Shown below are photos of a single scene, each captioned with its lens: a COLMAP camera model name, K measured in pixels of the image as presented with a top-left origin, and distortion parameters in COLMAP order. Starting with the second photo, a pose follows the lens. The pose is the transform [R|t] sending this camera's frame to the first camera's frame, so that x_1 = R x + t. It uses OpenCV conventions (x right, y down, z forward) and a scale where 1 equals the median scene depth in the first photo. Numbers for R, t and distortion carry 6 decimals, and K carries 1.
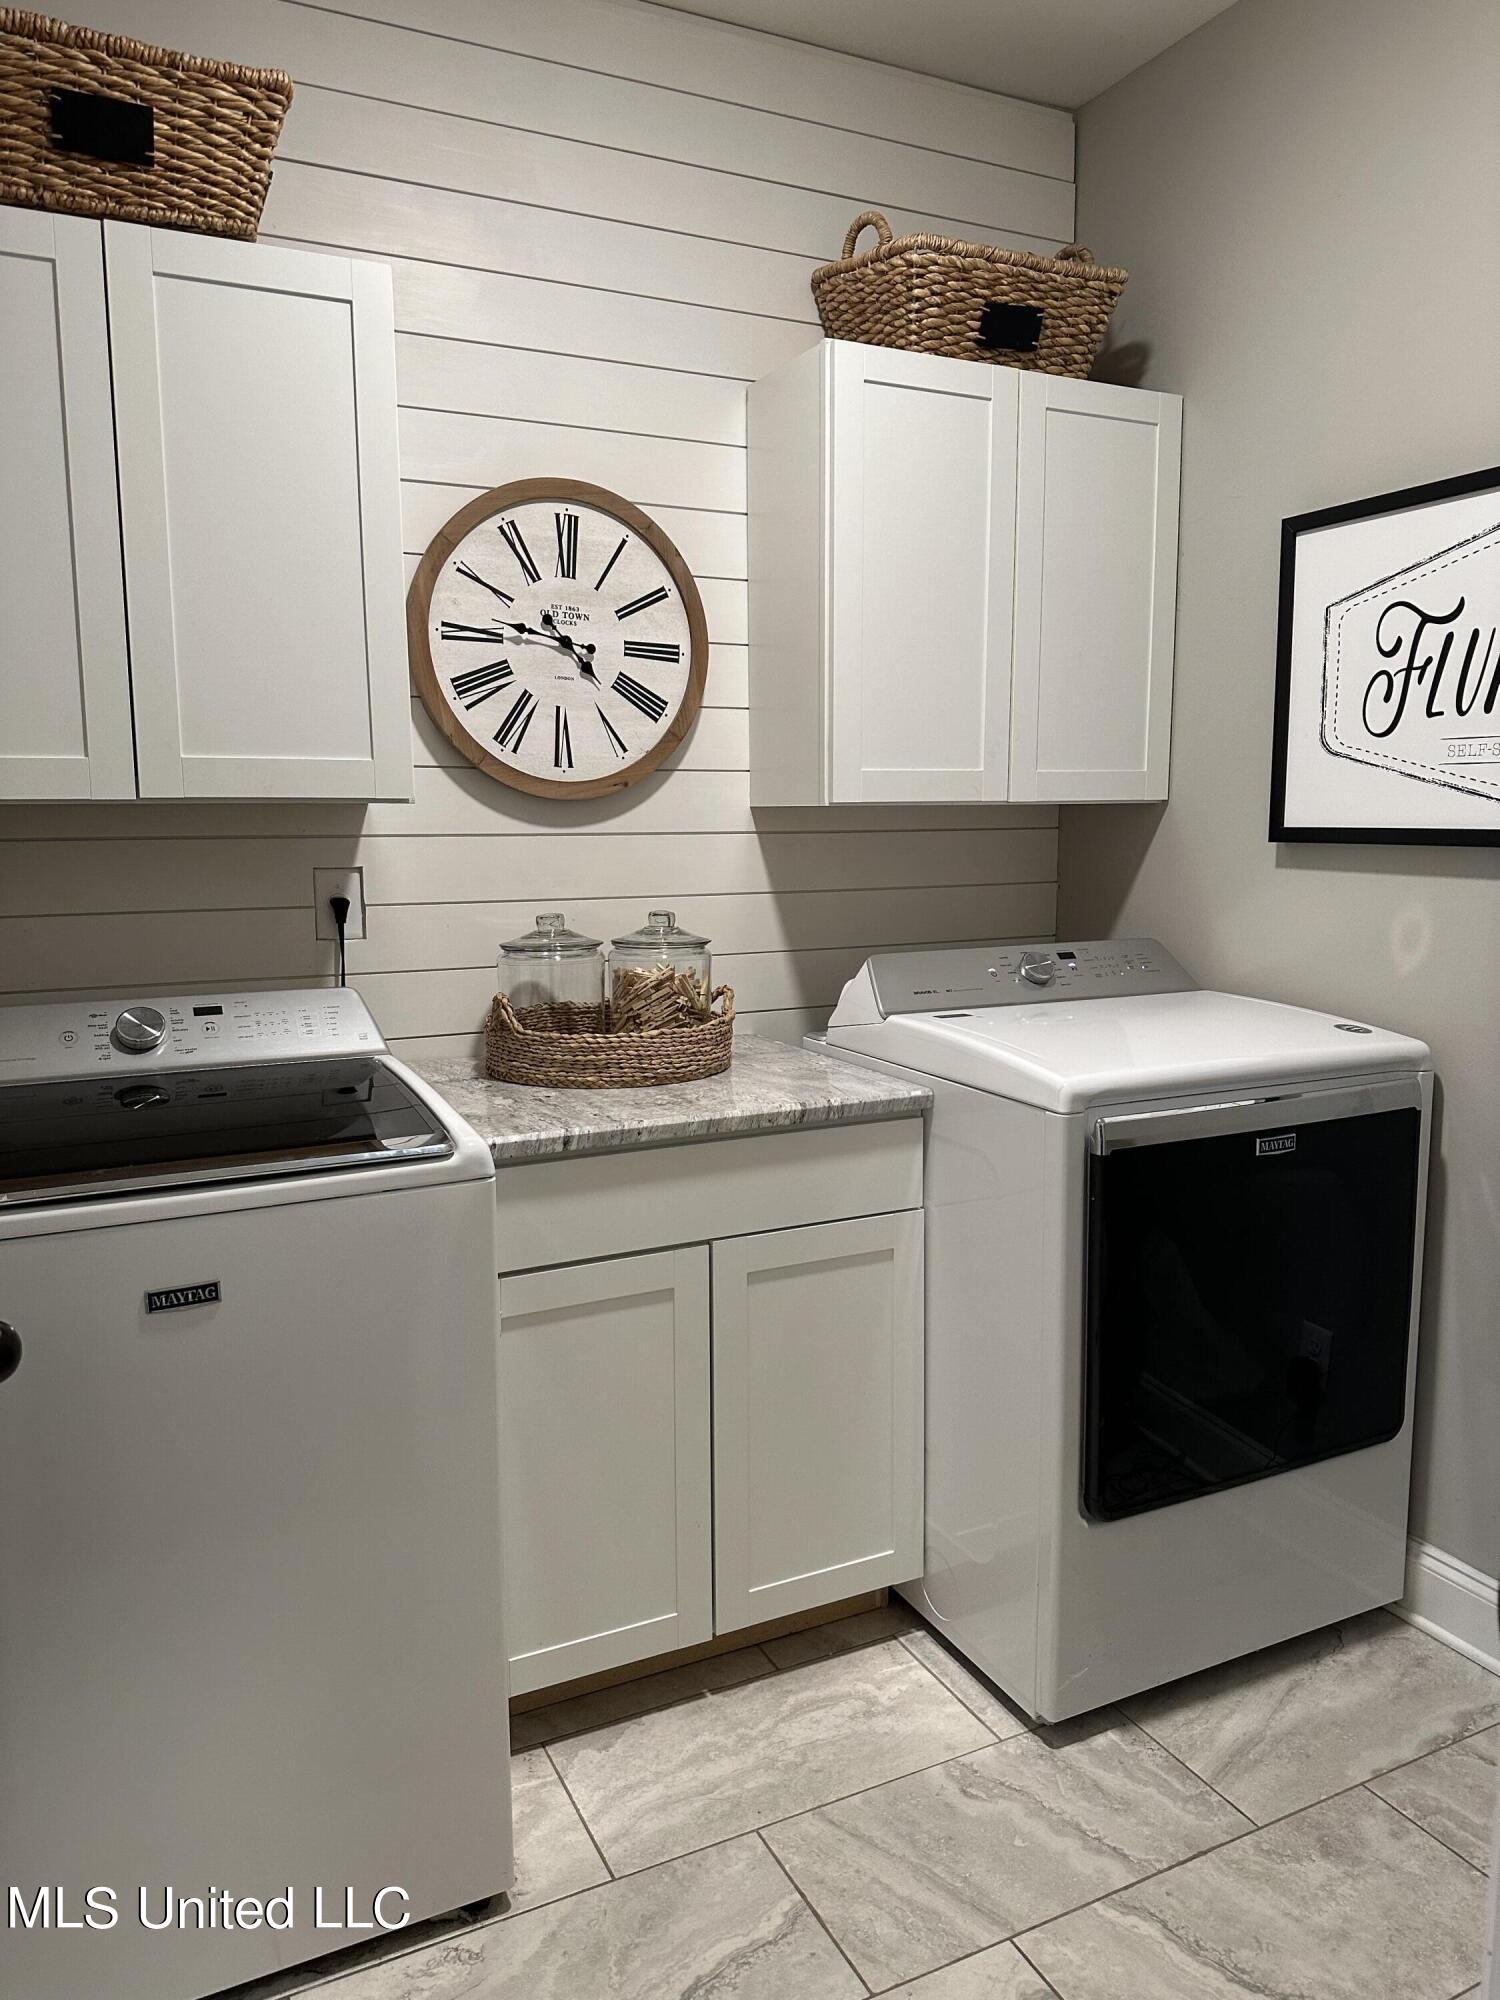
lens RADIAL K [[1445.2, 0, 750.0], [0, 1445.2, 1000.0], [0, 0, 1]] dist [0.024711, -0.021478]
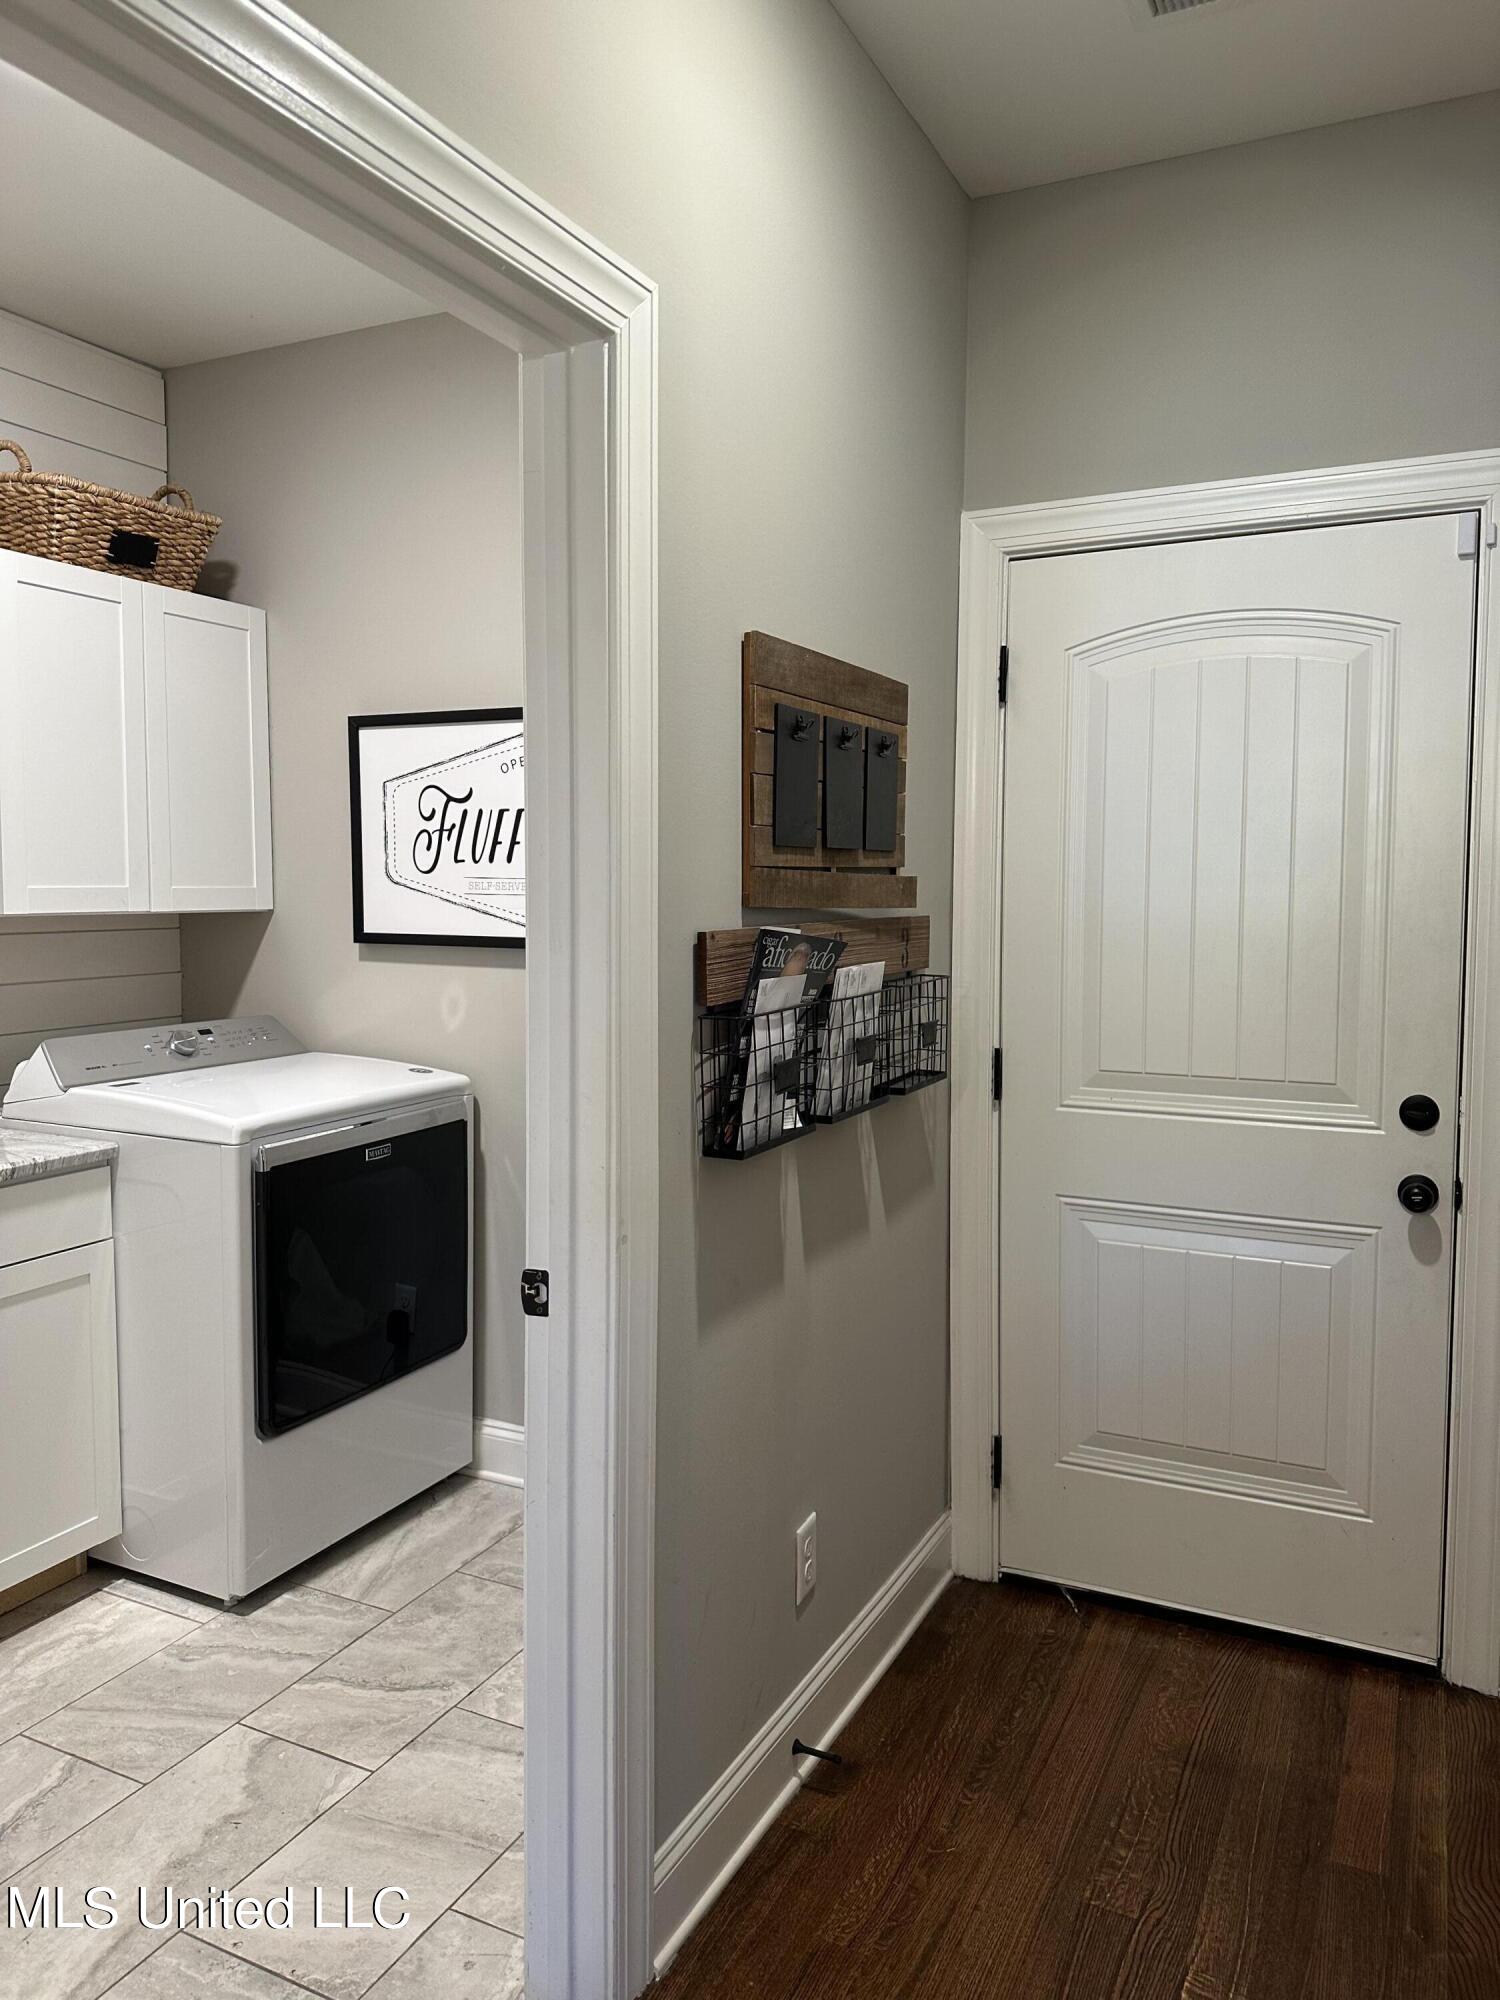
lens RADIAL K [[1402.8, 0, 748.0], [0, 1402.8, 969.2], [0, 0, 1]] dist [0.081665, -0.099423]
pose [[0.796188, -0.027358, 0.604431, -0.181827], [0.070359, 0.996386, -0.047582, 0.008758], [-0.600945, 0.080412, 0.795236, -0.345450]]
